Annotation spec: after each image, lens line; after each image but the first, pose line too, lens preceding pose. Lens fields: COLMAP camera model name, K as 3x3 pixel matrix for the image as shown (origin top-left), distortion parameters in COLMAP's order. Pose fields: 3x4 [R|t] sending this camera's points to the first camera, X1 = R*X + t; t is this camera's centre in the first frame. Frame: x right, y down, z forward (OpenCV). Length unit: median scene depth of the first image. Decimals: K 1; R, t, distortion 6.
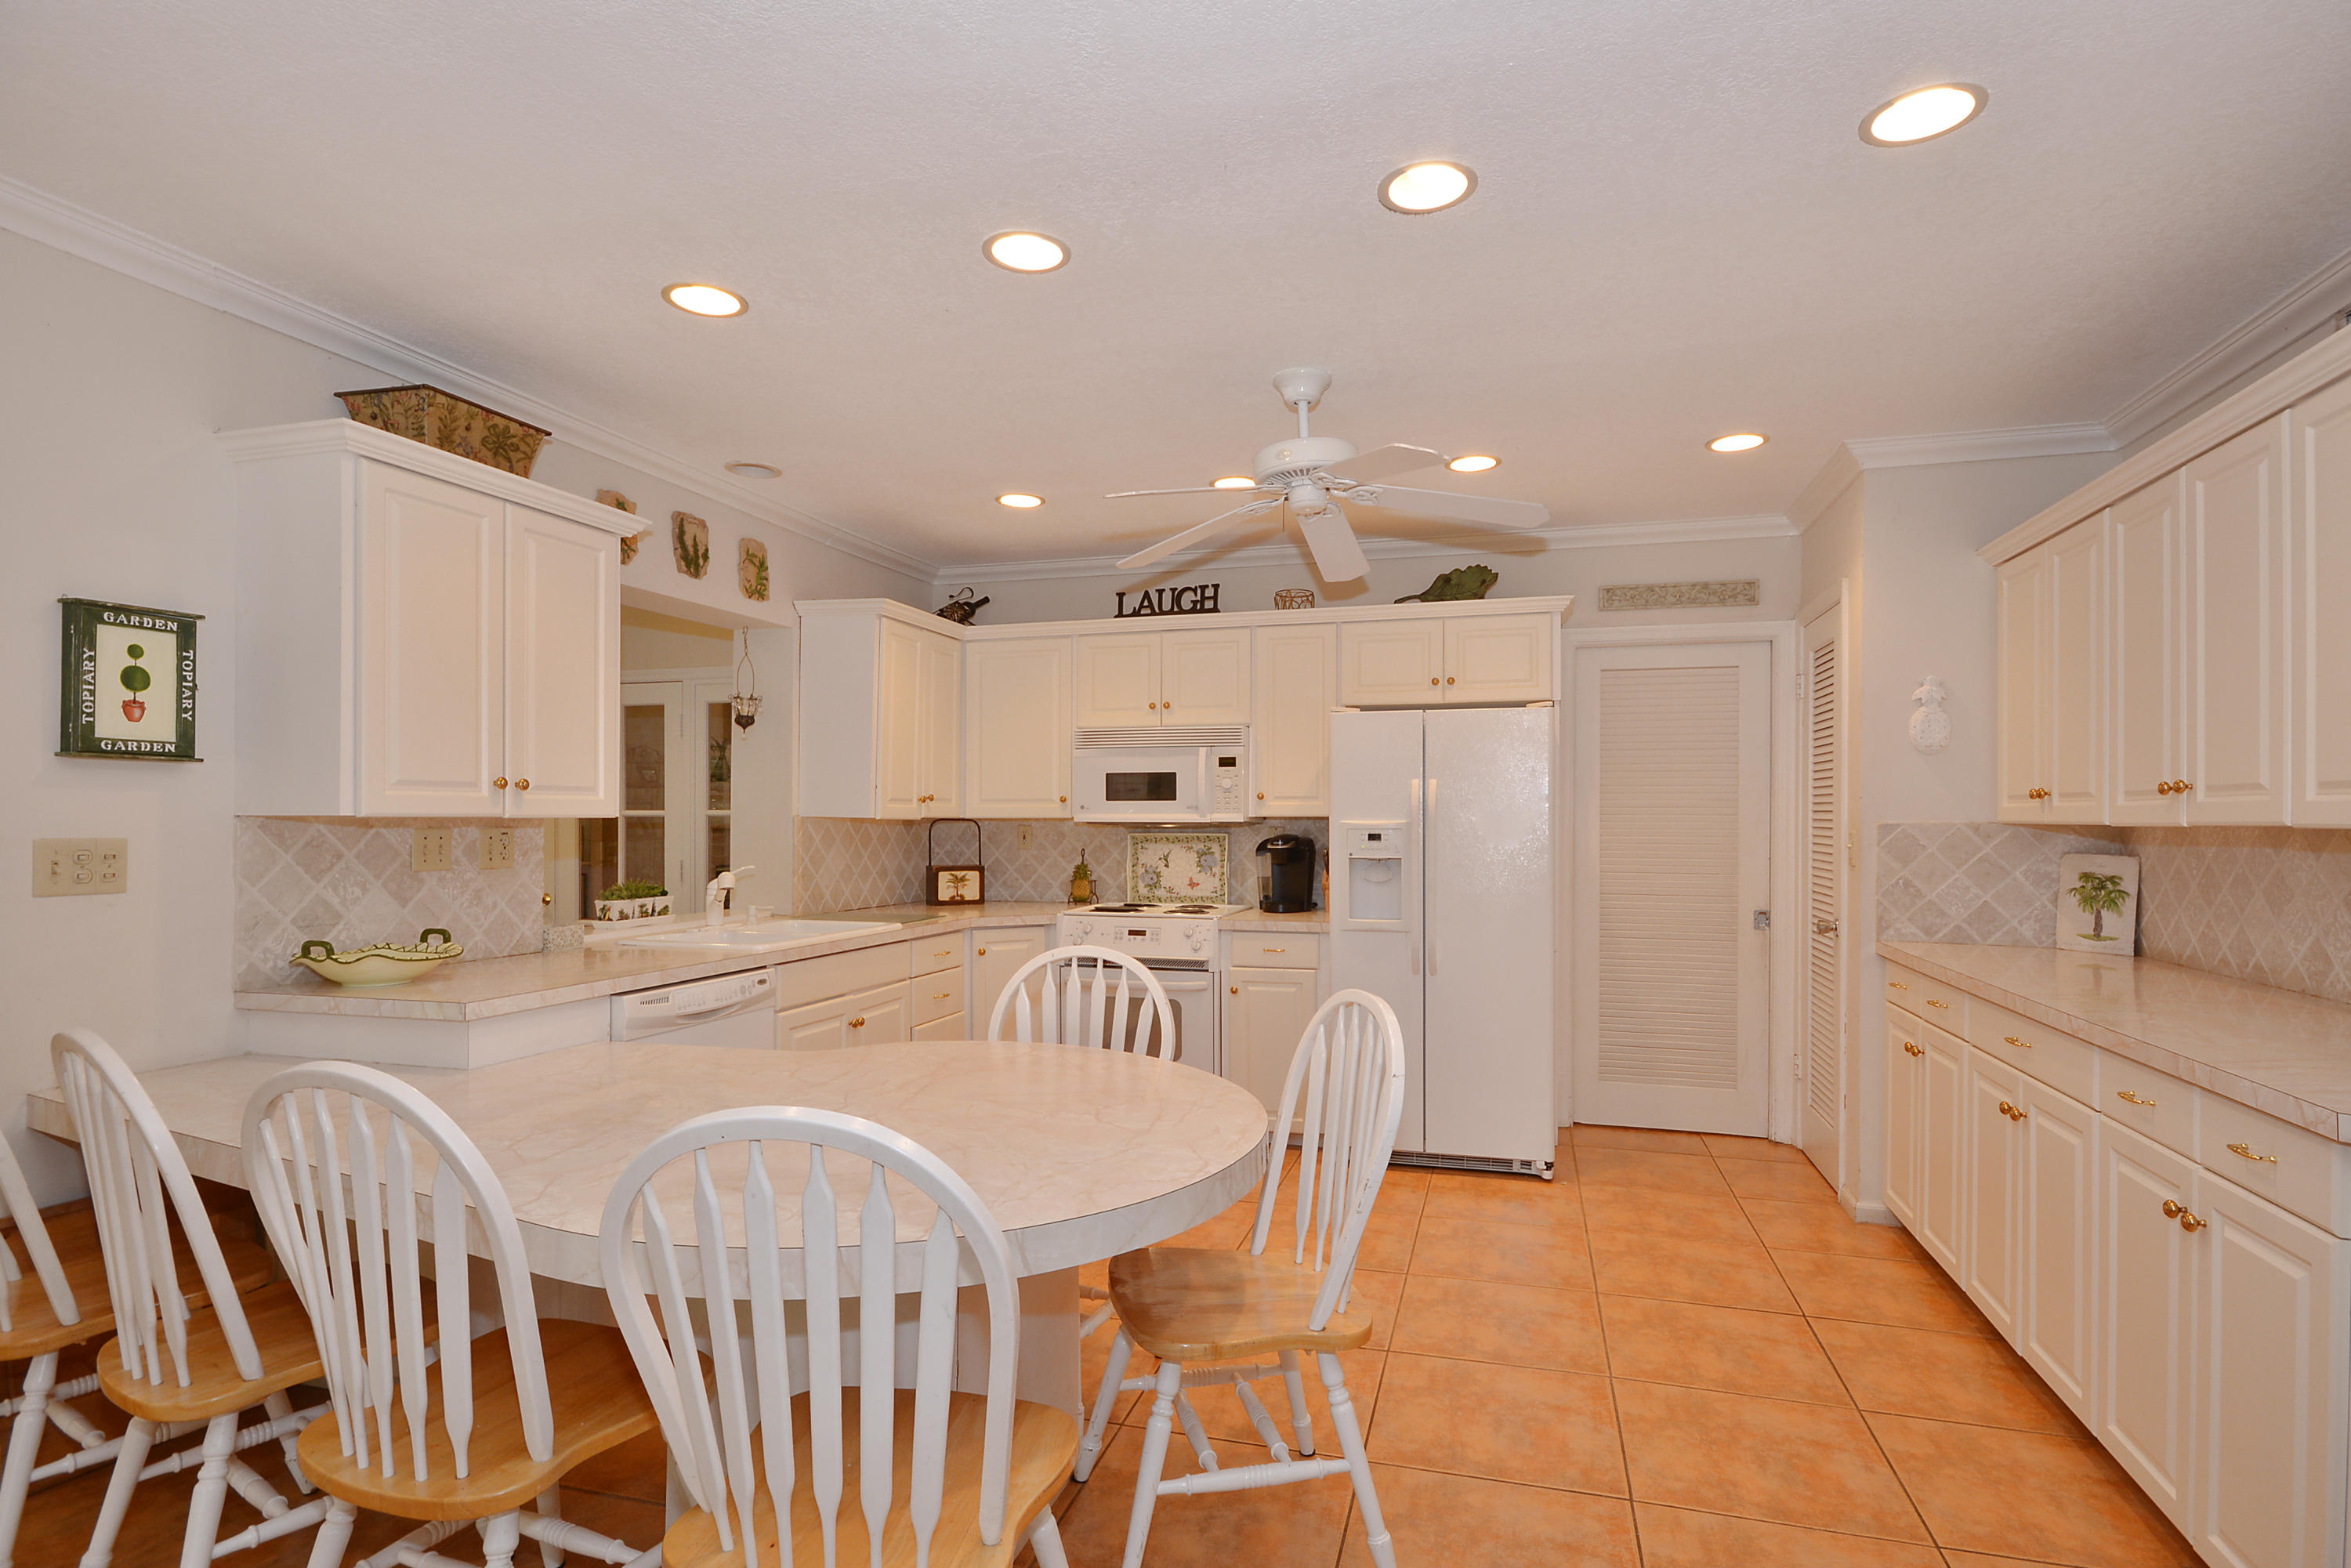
lens RADIAL K [[1178.7, 0, 1161.1], [0, 1178.7, 812.1], [0, 0, 1]] dist [-0.000275, -0.000172]
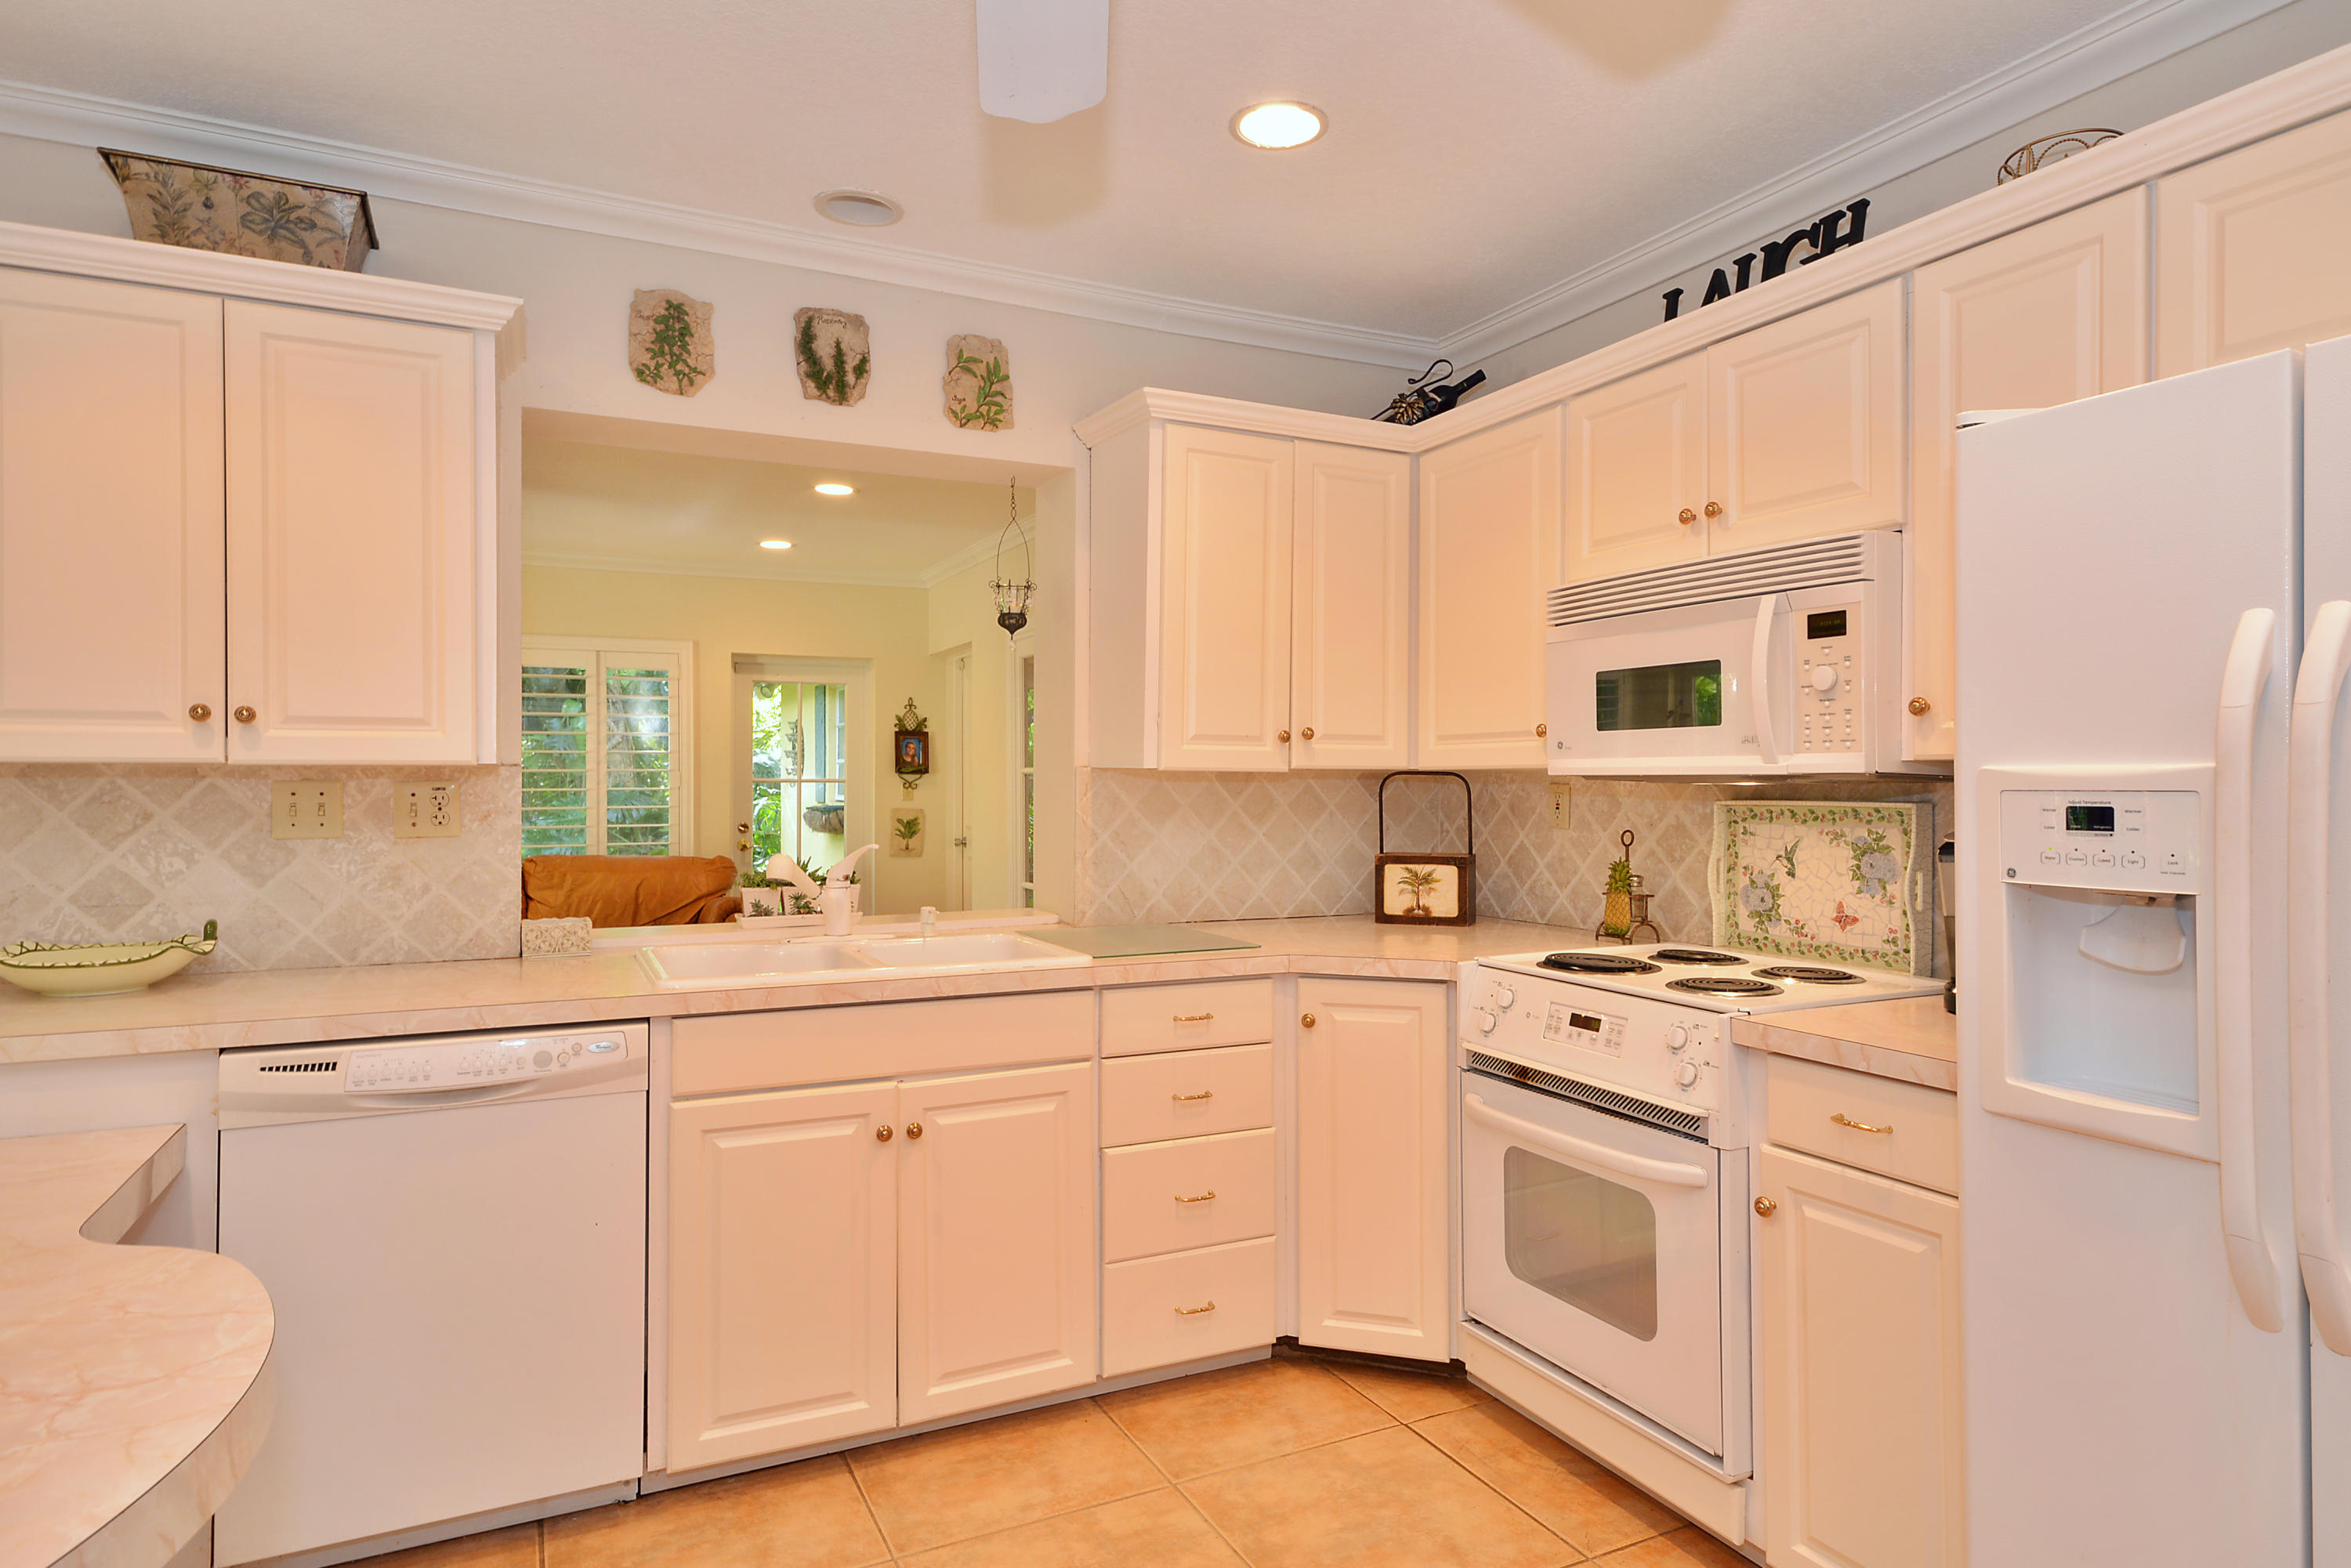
lens RADIAL K [[1324.8, 0, 1209.9], [0, 1324.8, 775.6], [0, 0, 1]] dist [-0.001901, 0.023935]
pose [[0.690044, -0.002983, -0.723761, 0.280556], [0.003568, 0.999993, -0.000720, 0.010023], [0.723758, -0.002086, 0.690050, 0.631410]]
